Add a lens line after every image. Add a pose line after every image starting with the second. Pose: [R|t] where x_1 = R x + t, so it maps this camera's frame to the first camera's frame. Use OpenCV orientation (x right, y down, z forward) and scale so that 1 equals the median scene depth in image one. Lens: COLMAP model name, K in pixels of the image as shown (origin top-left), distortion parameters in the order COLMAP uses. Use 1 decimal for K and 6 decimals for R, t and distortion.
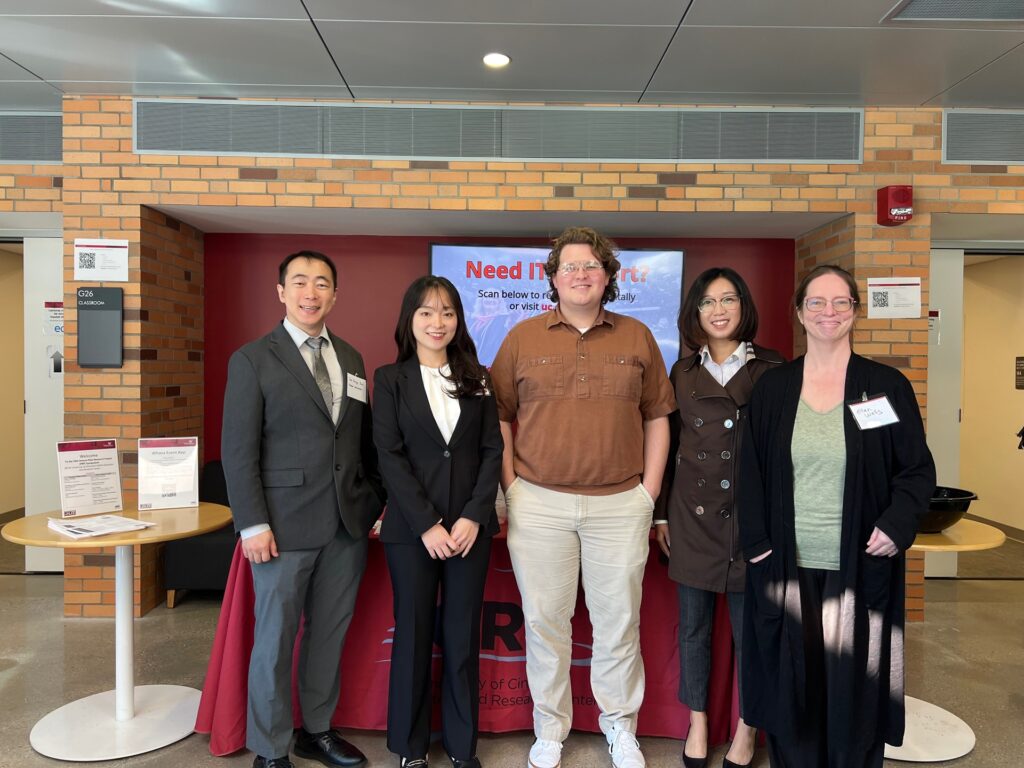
lens RADIAL K [[776.8, 0, 512.1], [0, 776.8, 384.4], [0, 0, 1]] dist [-0.002065, -0.000663]
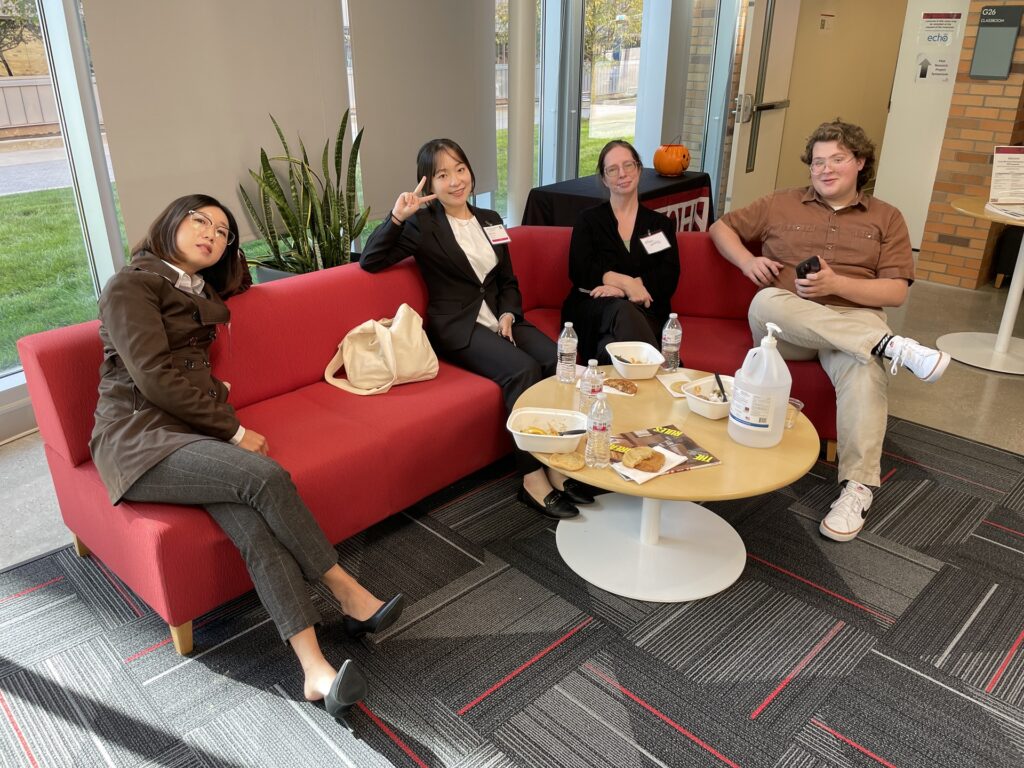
lens RADIAL K [[787.2, 0, 511.6], [0, 787.2, 384.4], [0, 0, 1]] dist [-0.036350, -0.006138]
pose [[0.685734, 0.287295, -0.668753, -0.108816], [-0.014528, 0.924023, 0.382062, -0.029705], [0.727708, -0.252277, 0.637807, -0.393856]]
